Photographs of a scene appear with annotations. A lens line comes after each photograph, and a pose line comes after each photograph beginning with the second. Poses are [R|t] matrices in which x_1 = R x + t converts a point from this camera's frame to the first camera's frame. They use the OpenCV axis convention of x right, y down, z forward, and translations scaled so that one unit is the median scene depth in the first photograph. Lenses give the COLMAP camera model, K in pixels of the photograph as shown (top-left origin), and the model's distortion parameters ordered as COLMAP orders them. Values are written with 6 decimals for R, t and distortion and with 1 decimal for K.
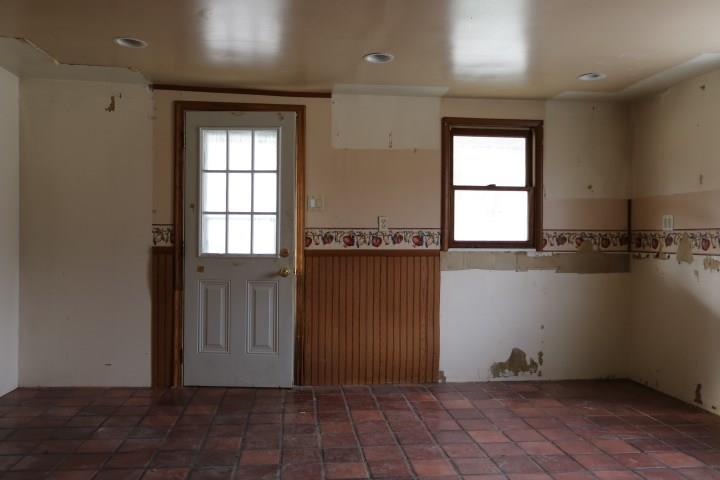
lens RADIAL K [[582.6, 0, 358.2], [0, 582.6, 240.7], [0, 0, 1]] dist [0.016557, -0.000126]
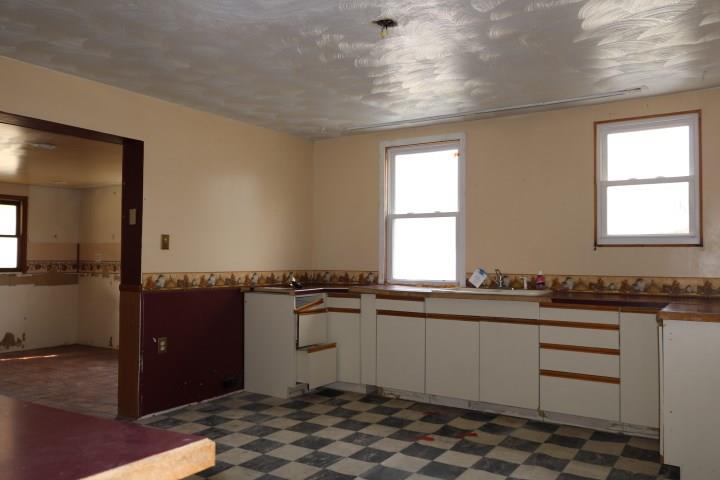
lens RADIAL K [[582.6, 0, 358.8], [0, 582.6, 242.6], [0, 0, 1]] dist [0.016557, -0.000126]
pose [[0.635595, 0.021823, 0.771715, -0.385920], [0.001721, 0.999558, -0.029683, -0.019350], [-0.772021, 0.020195, 0.635276, -0.829600]]
